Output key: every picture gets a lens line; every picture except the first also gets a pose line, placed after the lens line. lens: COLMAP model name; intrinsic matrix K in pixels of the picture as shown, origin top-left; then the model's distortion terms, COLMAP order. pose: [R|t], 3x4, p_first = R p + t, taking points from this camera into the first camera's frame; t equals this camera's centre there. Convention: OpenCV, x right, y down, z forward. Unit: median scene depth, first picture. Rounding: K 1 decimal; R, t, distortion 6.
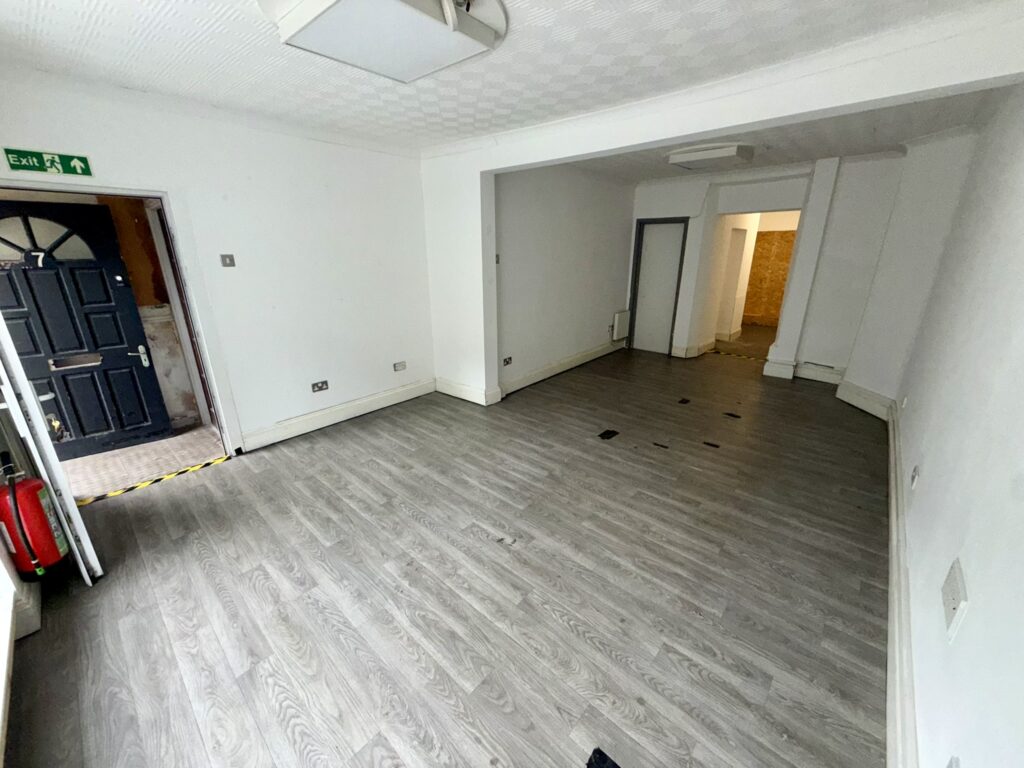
lens RADIAL K [[405.1, 0, 507.3], [0, 405.1, 383.1], [0, 0, 1]] dist [0.001103, 0.000120]
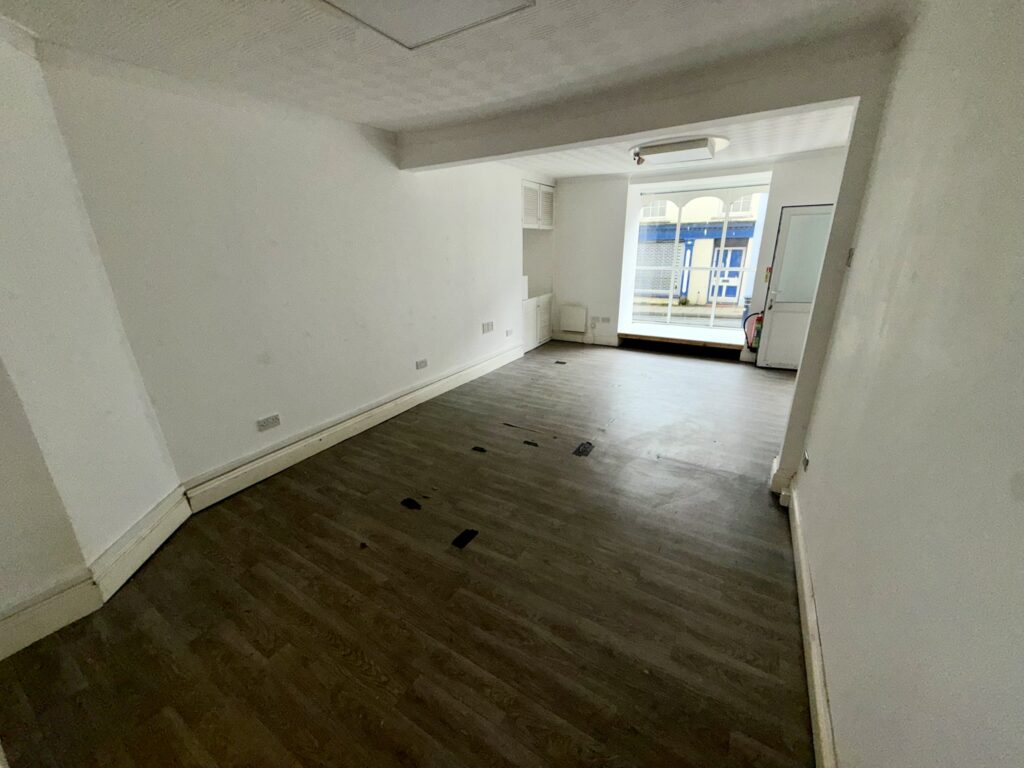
lens RADIAL K [[405.1, 0, 507.7], [0, 405.1, 381.0], [0, 0, 1]] dist [0.001103, 0.000120]
pose [[-0.984618, 0.072949, -0.158763, 0.578286], [-0.037855, 0.798019, 0.601443, -0.562456], [0.170570, 0.598201, -0.782982, 1.668745]]
